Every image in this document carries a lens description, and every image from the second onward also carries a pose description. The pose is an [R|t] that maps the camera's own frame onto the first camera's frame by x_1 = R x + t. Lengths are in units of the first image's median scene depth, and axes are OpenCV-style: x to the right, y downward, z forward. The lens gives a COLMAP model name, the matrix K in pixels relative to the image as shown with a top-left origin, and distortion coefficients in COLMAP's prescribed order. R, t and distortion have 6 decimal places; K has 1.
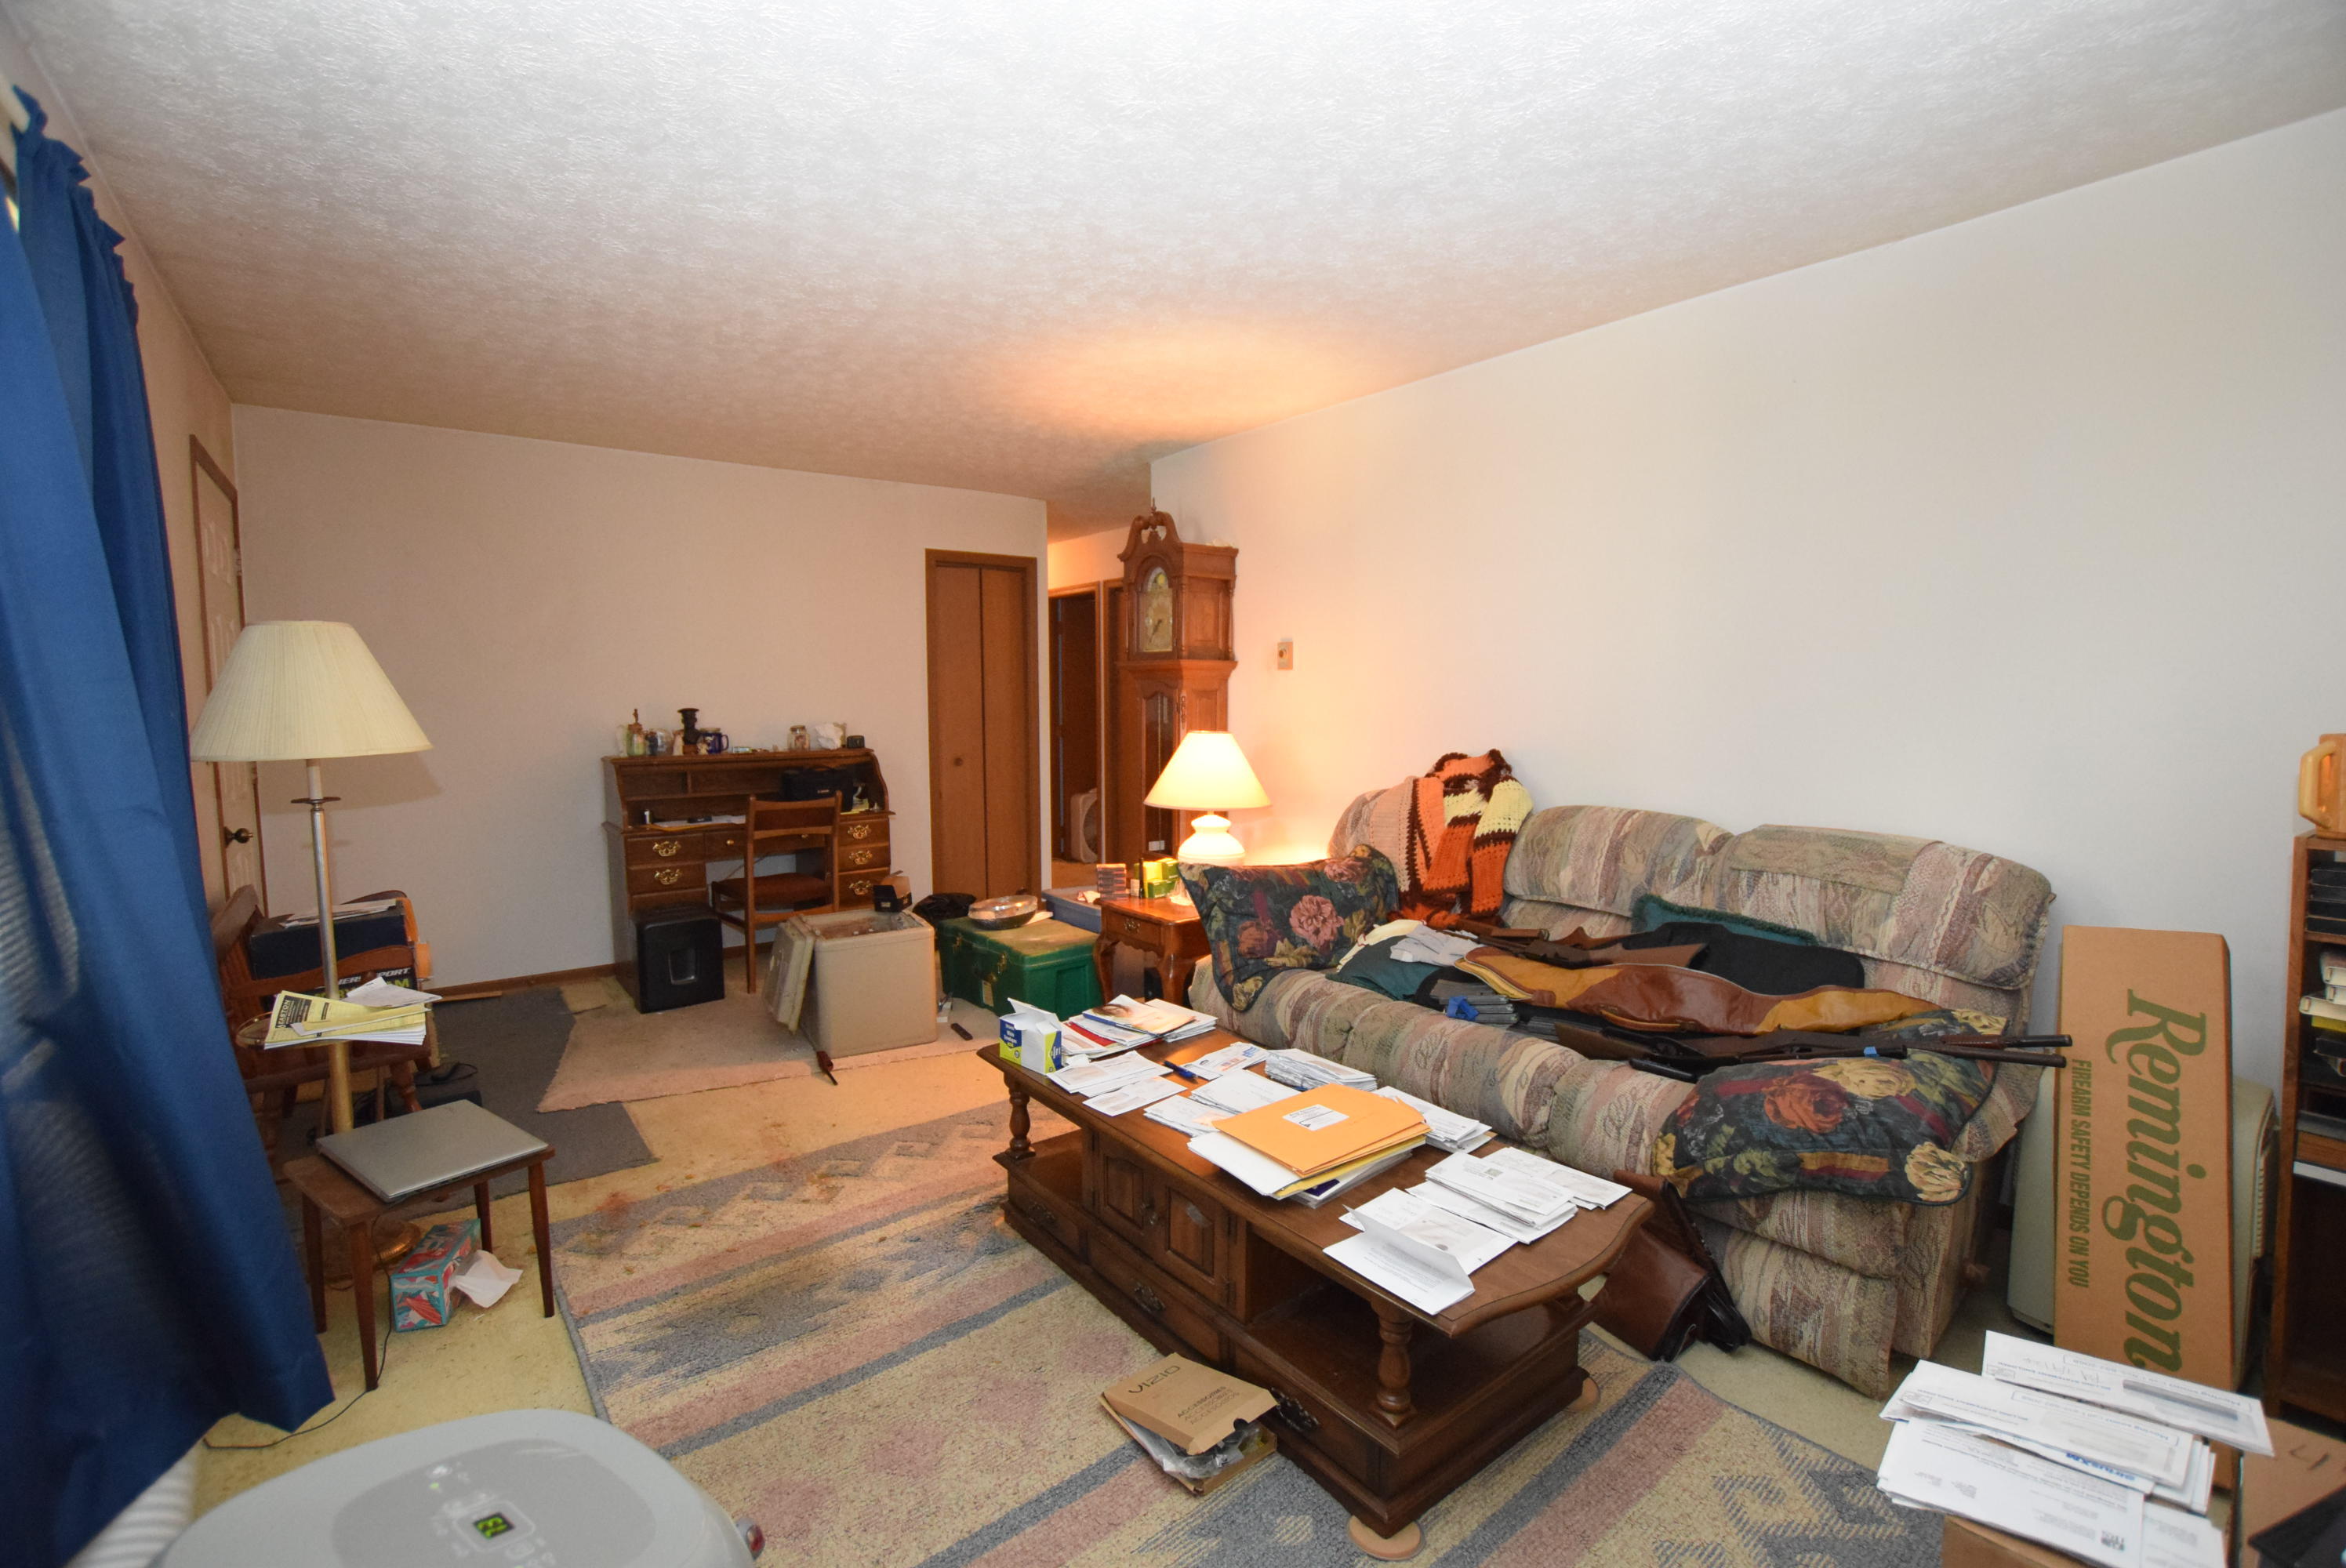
lens RADIAL K [[1023.4, 0, 1167.1], [0, 1023.4, 789.5], [0, 0, 1]] dist [-0.003335, -0.001586]
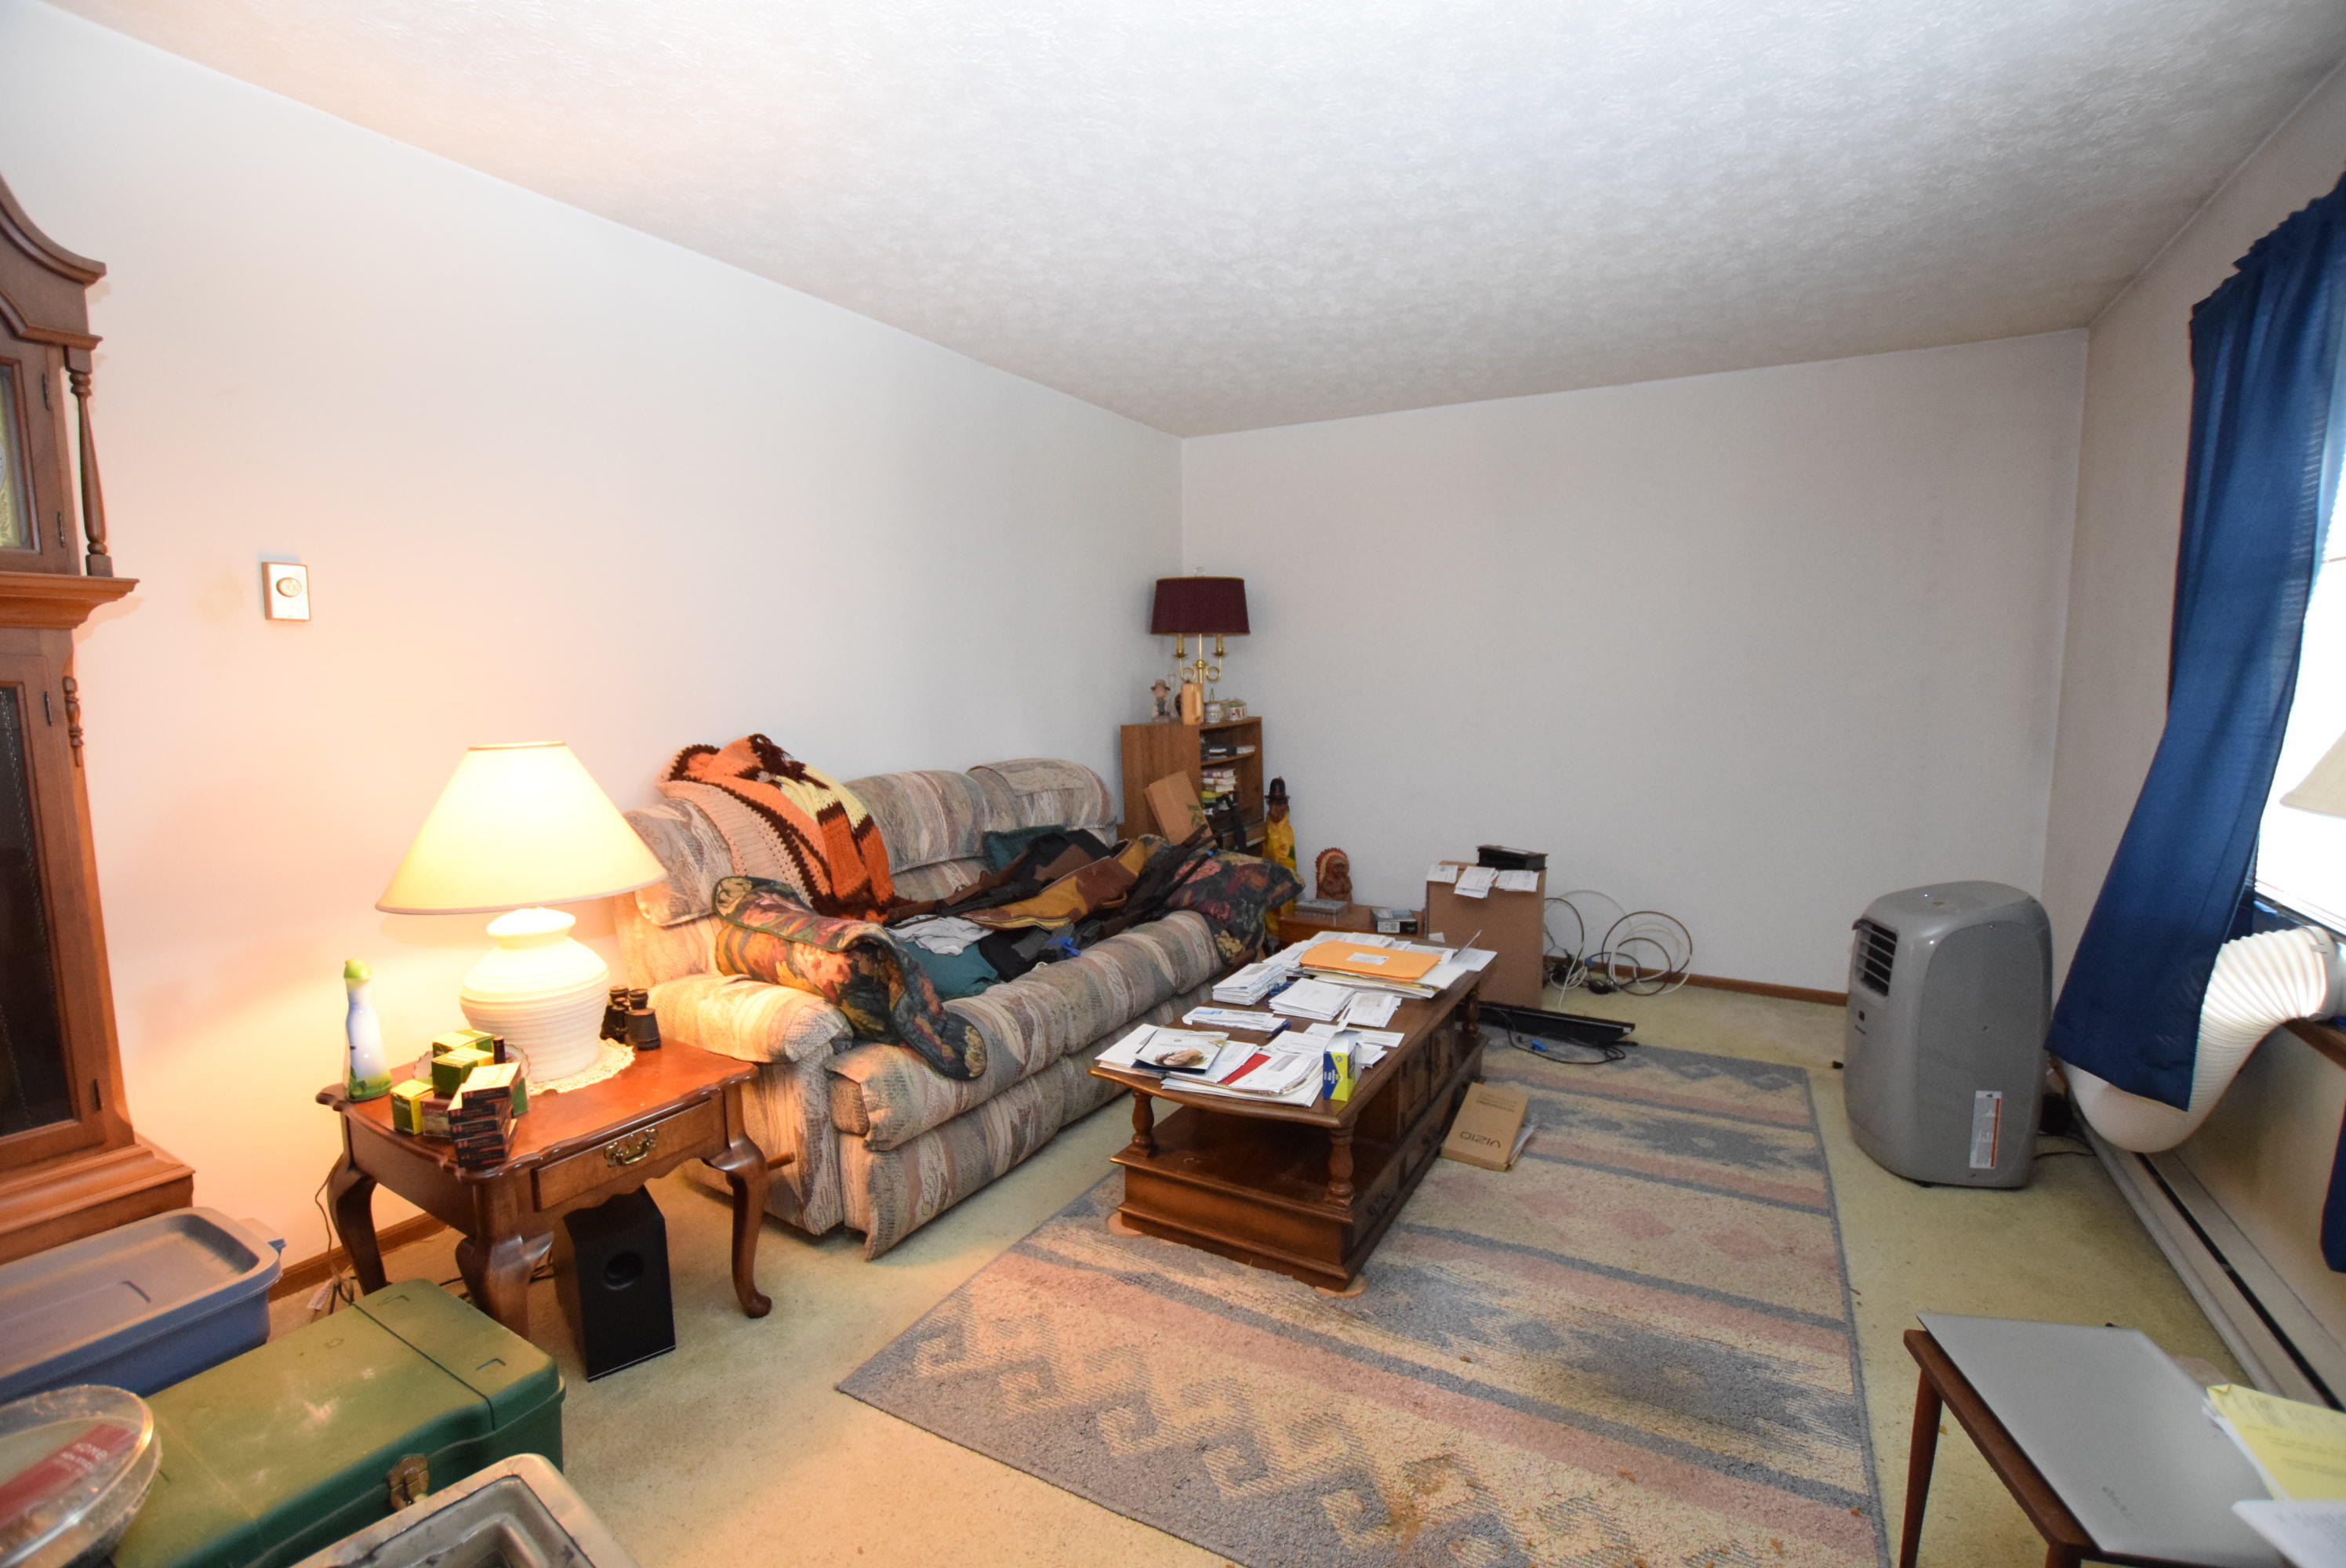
lens RADIAL K [[1023.4, 0, 1166.9], [0, 1023.4, 773.3], [0, 0, 1]] dist [-0.003335, -0.001586]
pose [[-0.377750, -0.092635, 0.921262, -0.837112], [0.083448, 0.987527, 0.133515, -0.128007], [-0.922139, 0.127313, -0.365308, 1.376203]]
